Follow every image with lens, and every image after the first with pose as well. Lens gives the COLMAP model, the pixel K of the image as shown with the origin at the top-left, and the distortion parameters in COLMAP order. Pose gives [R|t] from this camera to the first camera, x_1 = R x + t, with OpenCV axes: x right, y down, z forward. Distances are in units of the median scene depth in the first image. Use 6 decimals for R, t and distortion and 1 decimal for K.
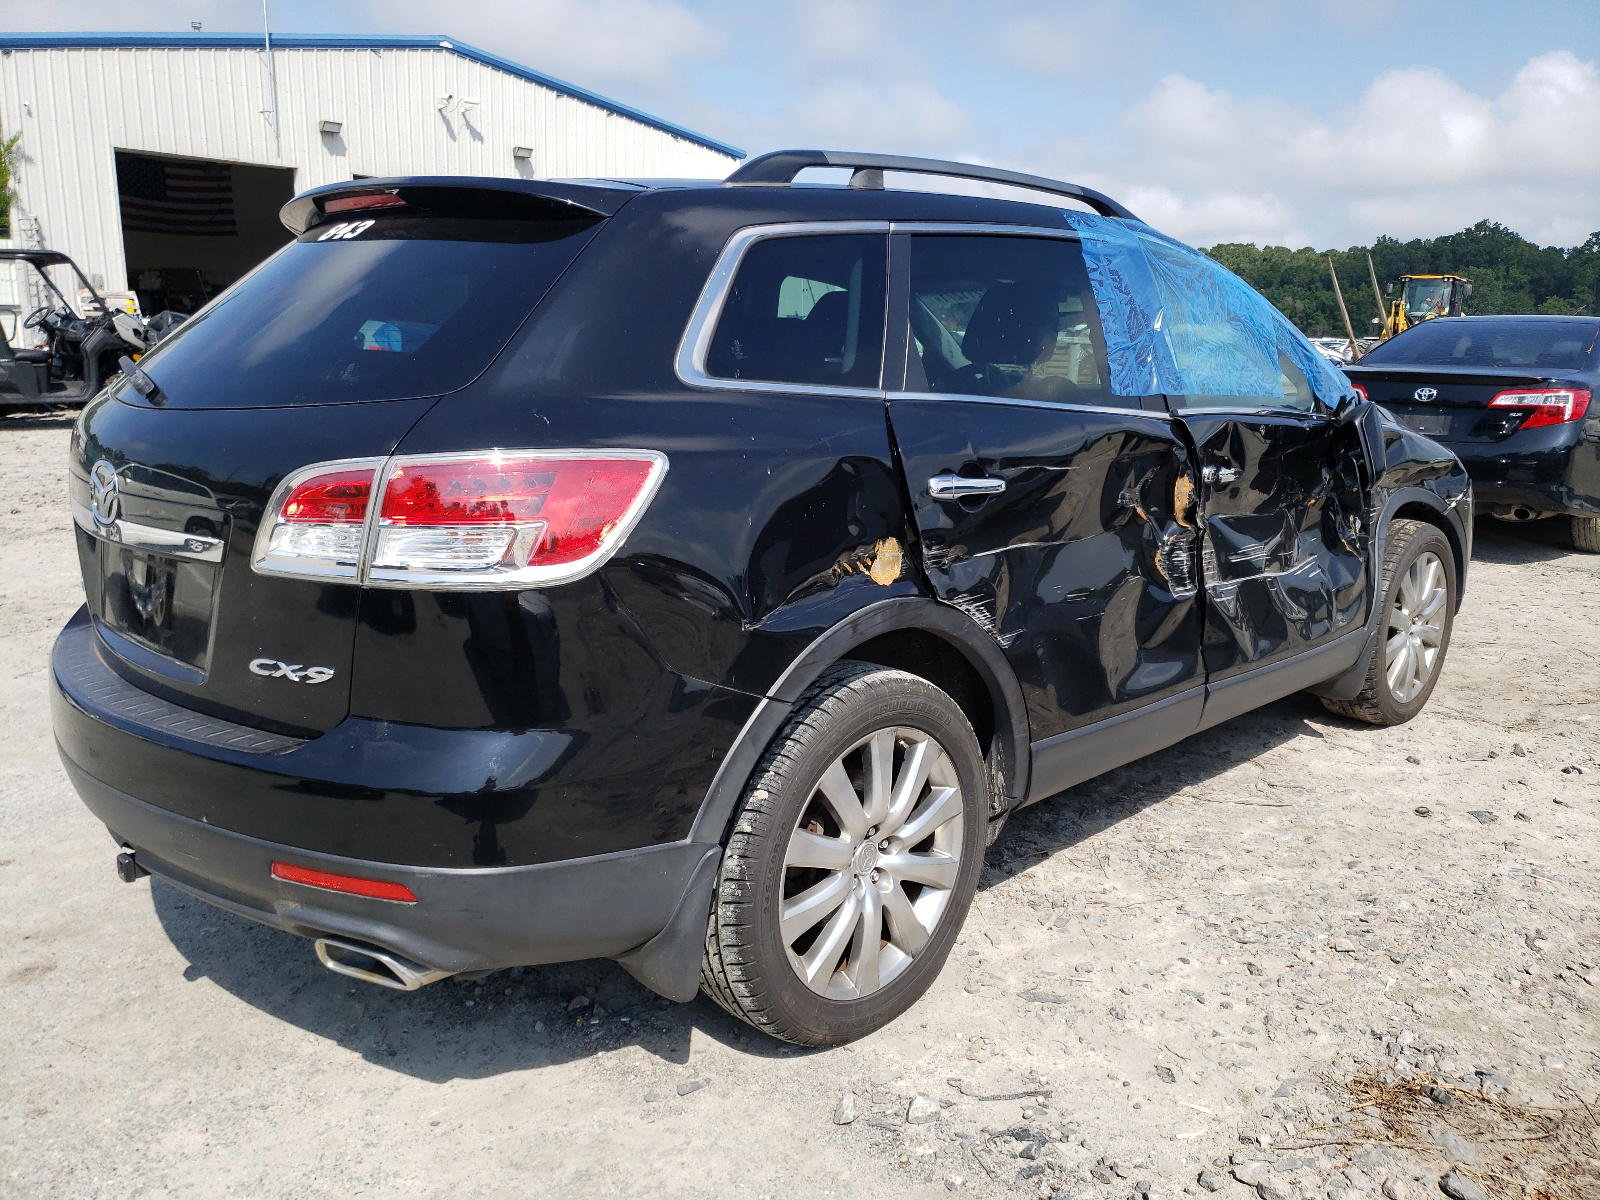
lens RADIAL K [[1210.0, 0, 804.4], [0, 1210.0, 604.5], [0, 0, 1]] dist [0.020361, -0.005083]
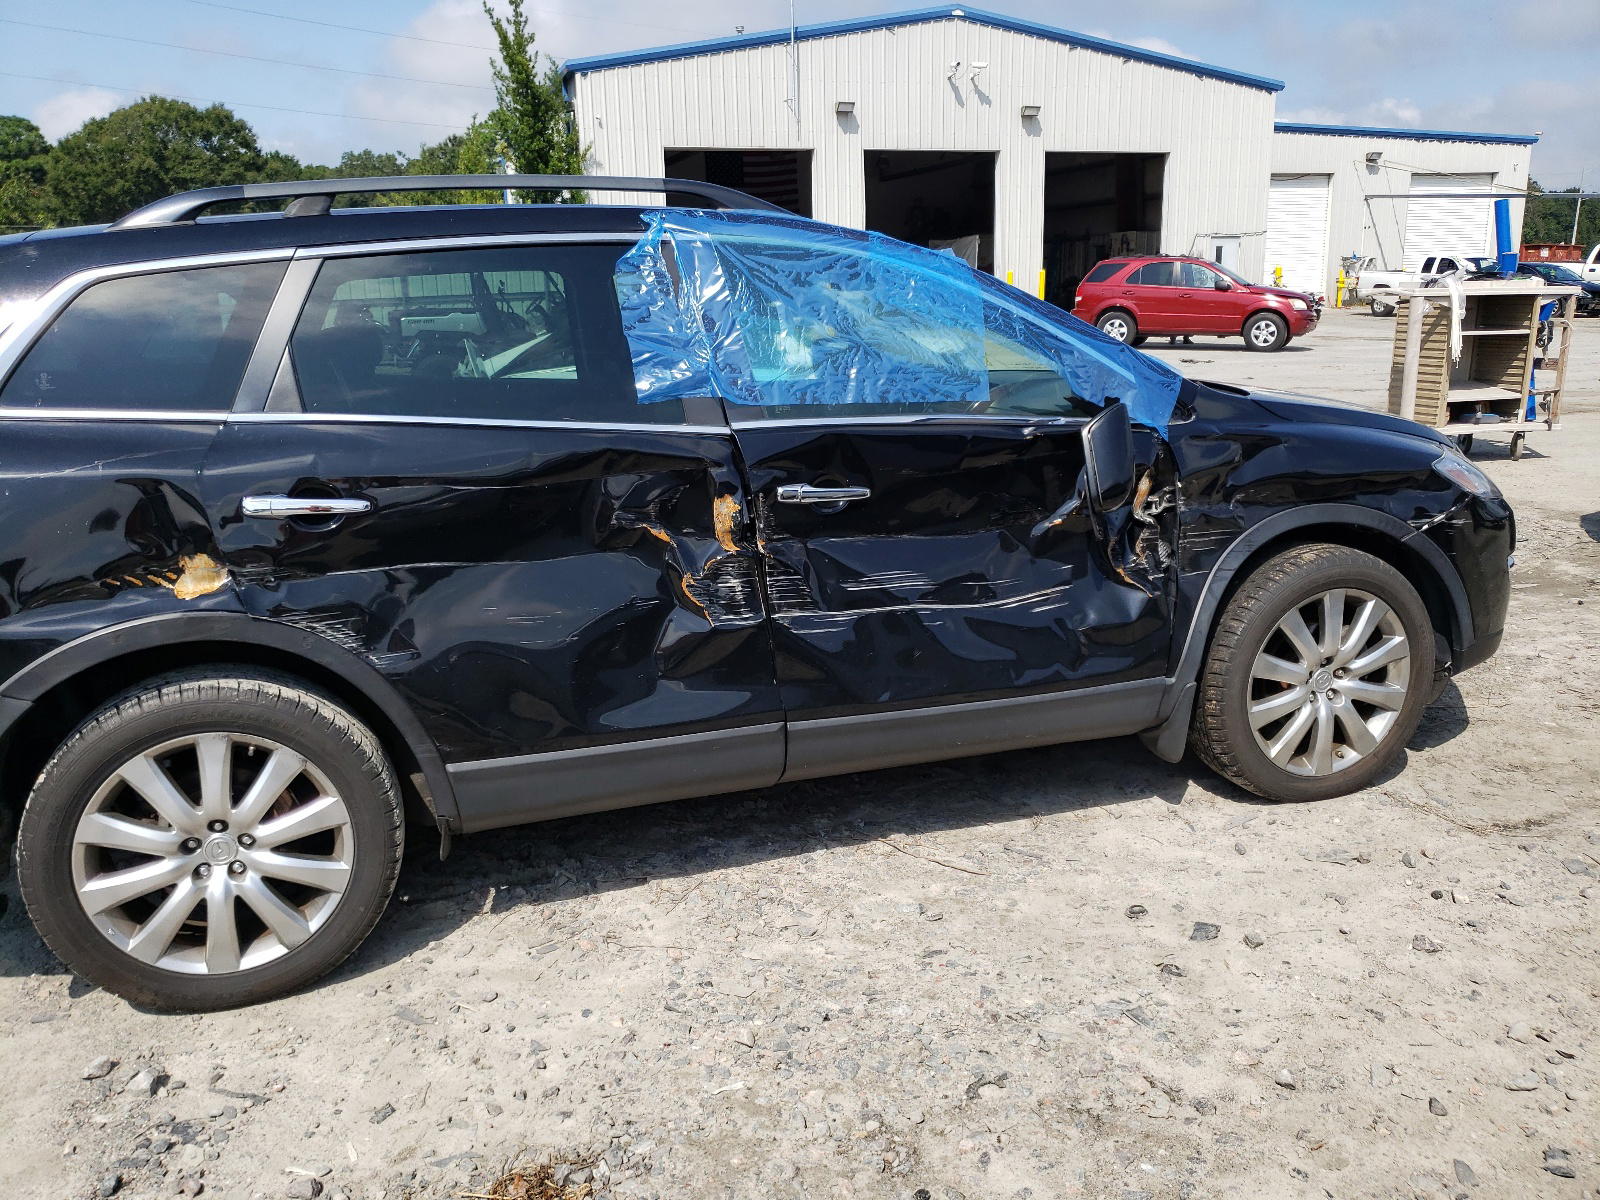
lens RADIAL K [[1210.0, 0, 803.7], [0, 1210.0, 593.6], [0, 0, 1]] dist [0.020361, -0.005083]
pose [[0.895539, 0.071765, -0.439158, 0.548693], [-0.059929, 0.997369, 0.040777, -0.051575], [0.440929, -0.010199, 0.897484, 0.147992]]
